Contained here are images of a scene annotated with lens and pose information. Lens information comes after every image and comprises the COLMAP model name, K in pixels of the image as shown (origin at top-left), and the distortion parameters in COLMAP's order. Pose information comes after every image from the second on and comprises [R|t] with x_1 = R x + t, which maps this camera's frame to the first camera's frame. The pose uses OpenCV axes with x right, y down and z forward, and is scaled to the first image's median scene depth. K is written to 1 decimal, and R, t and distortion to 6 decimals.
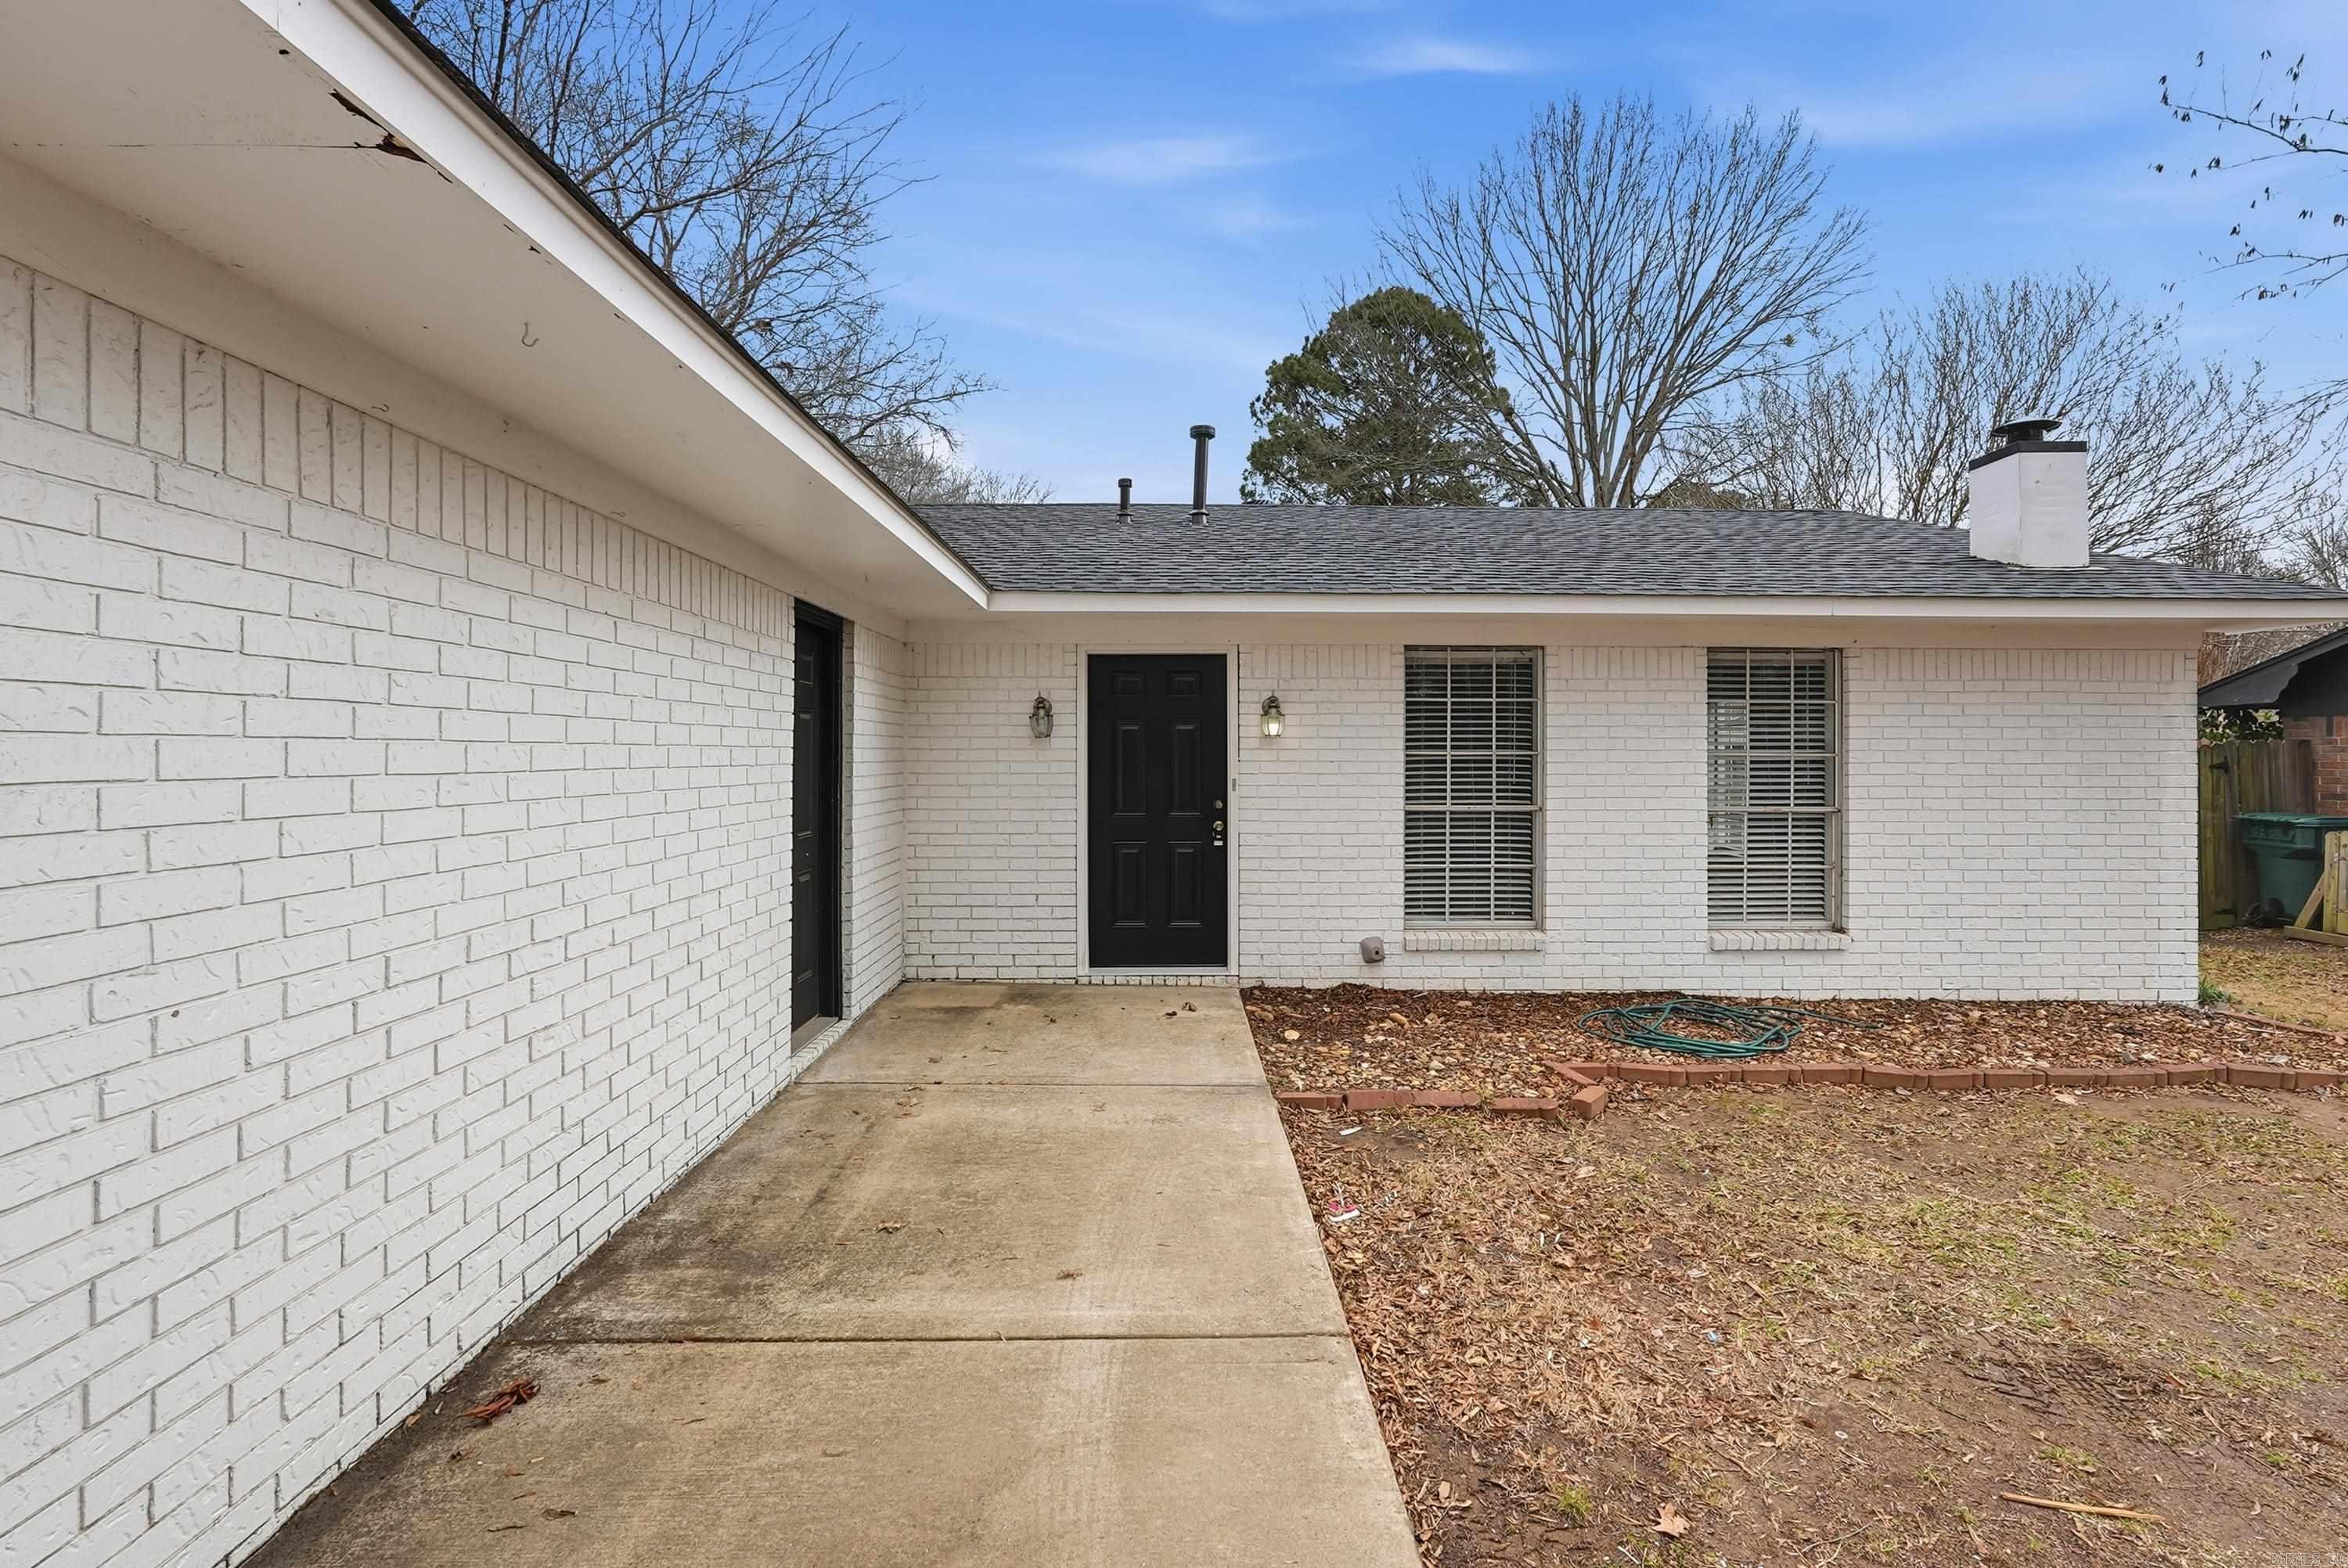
lens RADIAL K [[1043.2, 0, 1164.9], [0, 1043.2, 768.0], [0, 0, 1]] dist [-0.012920, 0.007046]
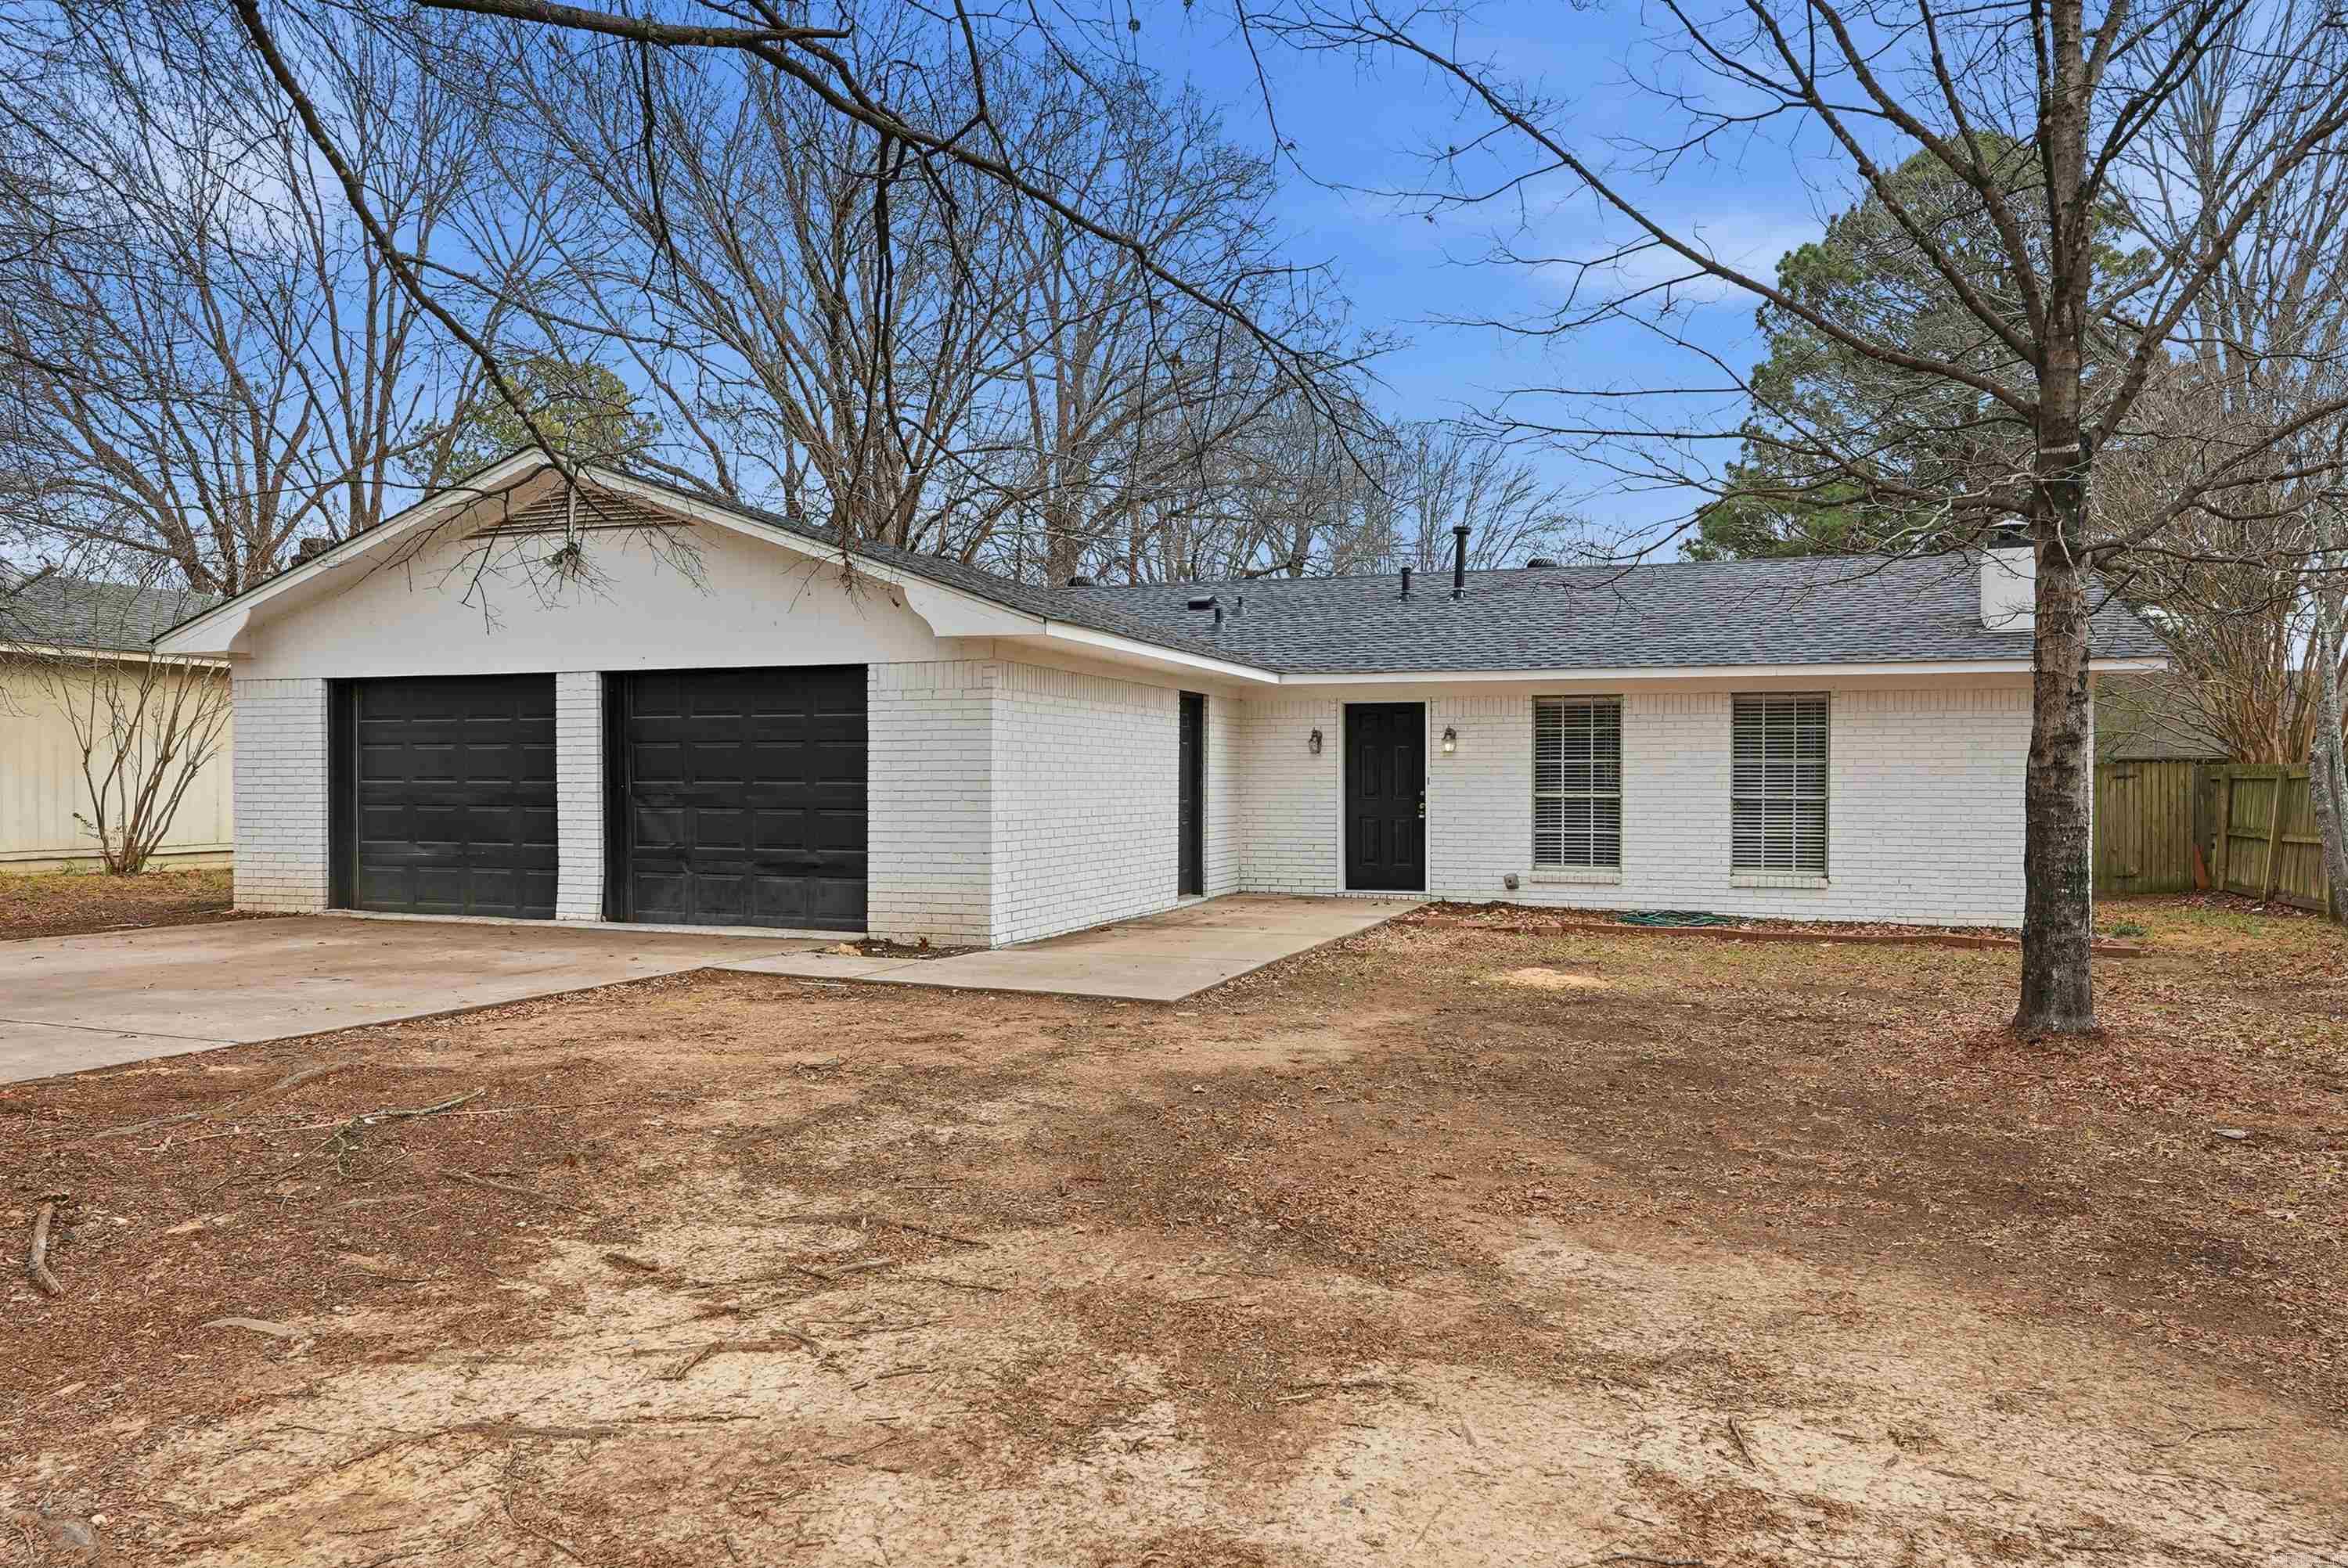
lens RADIAL K [[1552.3, 0, 1191.4], [0, 1552.3, 788.7], [0, 0, 1]] dist [-0.004832, 0.000765]
pose [[0.943187, 0.001311, -0.332261, 0.530645], [-0.003856, 0.999968, -0.007000, 0.046663], [0.332241, 0.007883, 0.943162, -1.457662]]
